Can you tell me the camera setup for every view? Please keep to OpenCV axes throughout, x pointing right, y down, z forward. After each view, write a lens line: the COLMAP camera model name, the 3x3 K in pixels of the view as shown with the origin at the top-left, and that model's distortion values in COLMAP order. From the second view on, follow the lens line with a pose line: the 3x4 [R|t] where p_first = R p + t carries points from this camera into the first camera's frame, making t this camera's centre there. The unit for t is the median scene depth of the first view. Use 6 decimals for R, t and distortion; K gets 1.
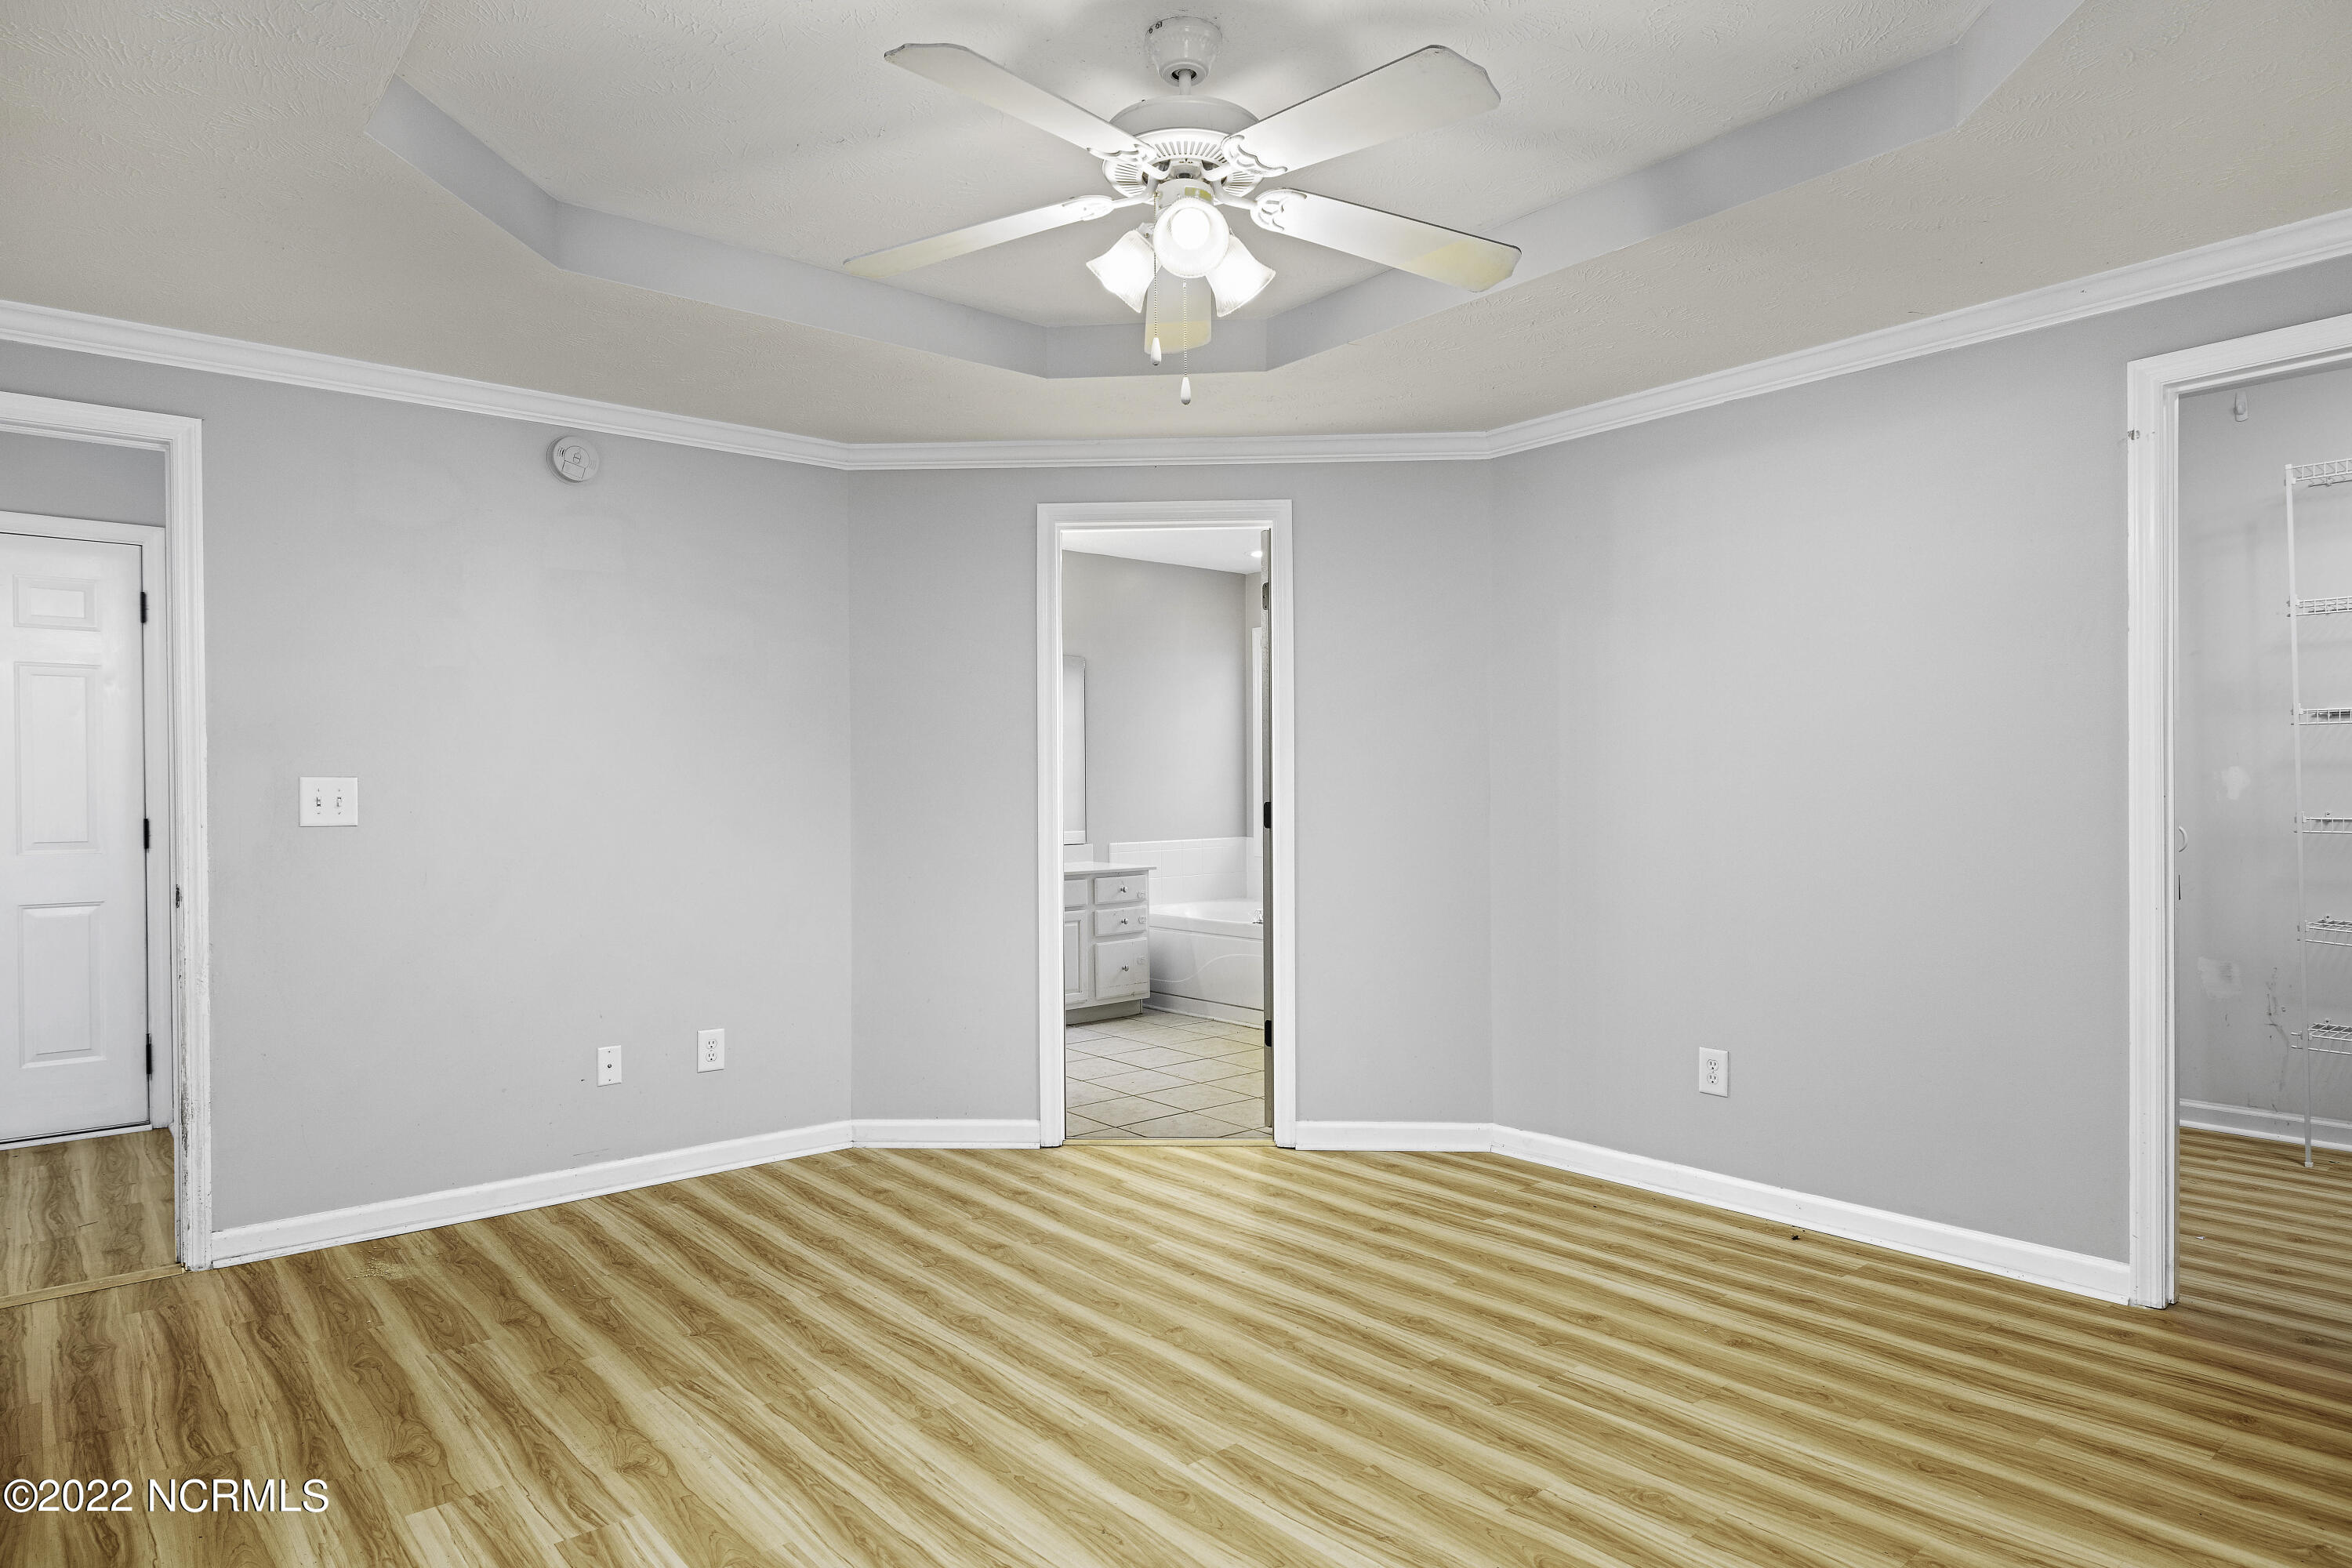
lens RADIAL K [[1371.4, 0, 1174.7], [0, 1371.4, 786.4], [0, 0, 1]] dist [0.005507, 0.000584]
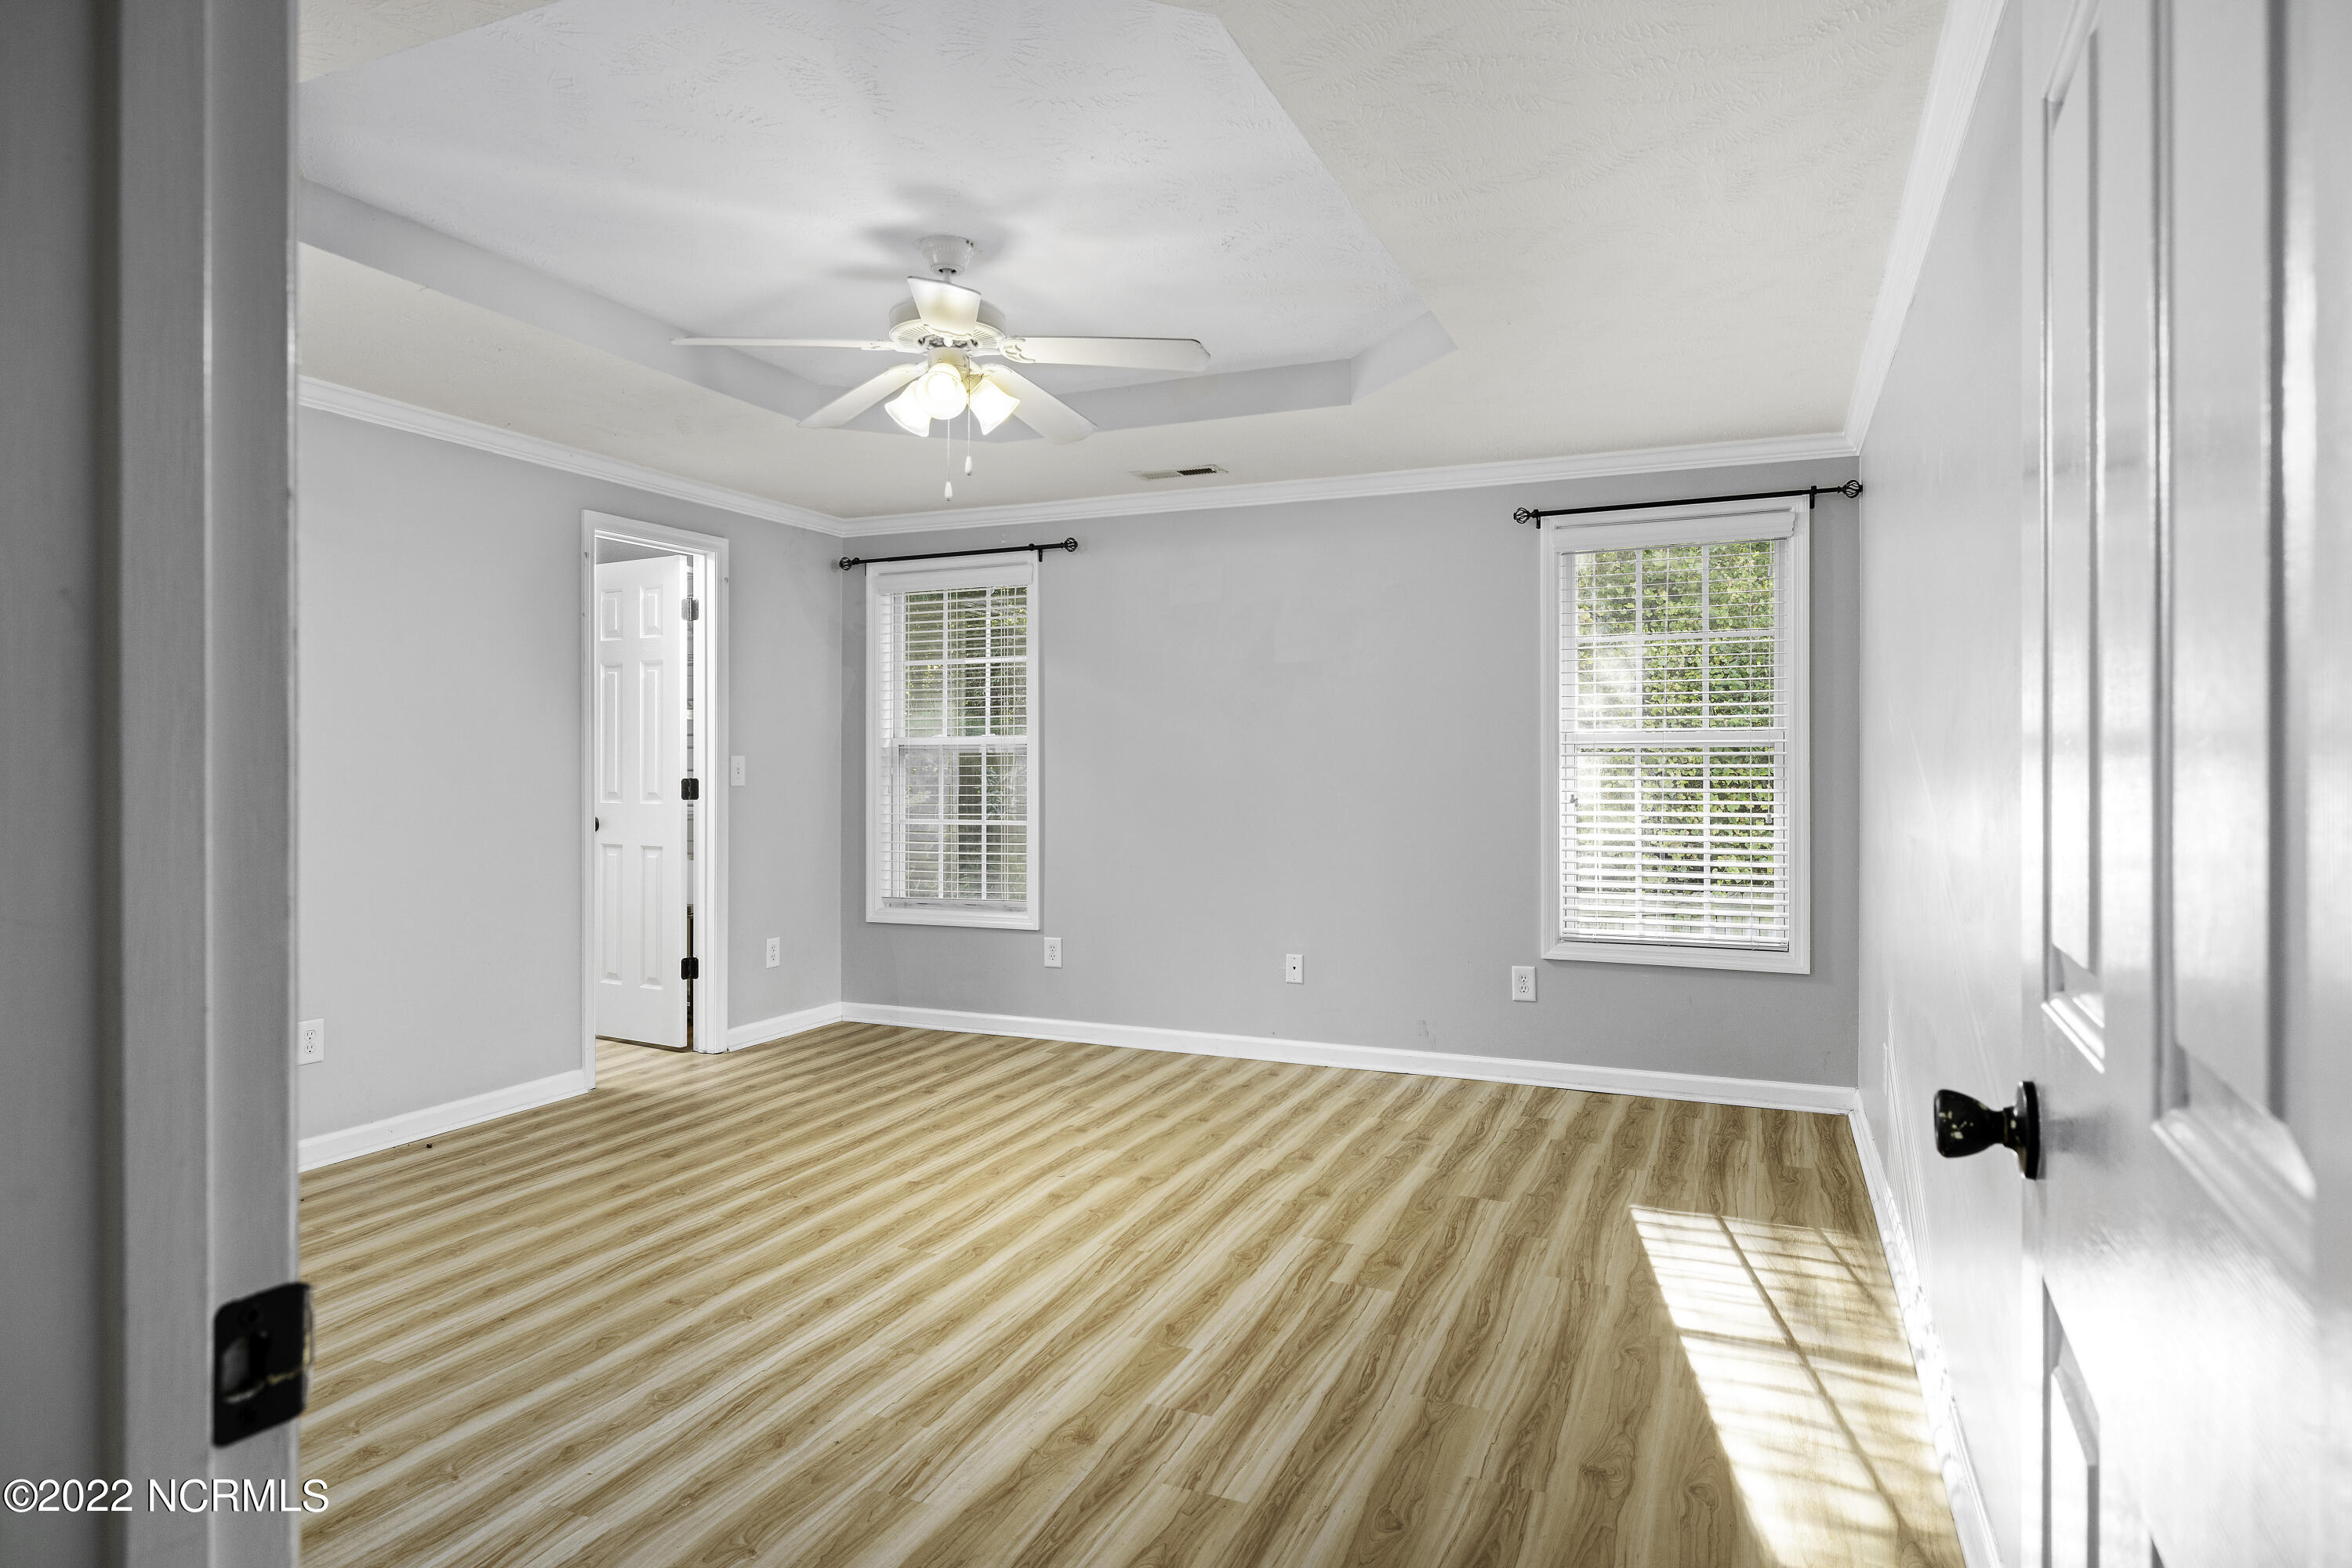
lens RADIAL K [[1371.4, 0, 1172.0], [0, 1371.4, 780.0], [0, 0, 1]] dist [0.005507, 0.000584]
pose [[-0.454670, 0.001076, 0.890660, -0.998005], [0.000254, 0.999999, -0.001079, 0.010975], [-0.890660, -0.000265, -0.454670, 1.057869]]
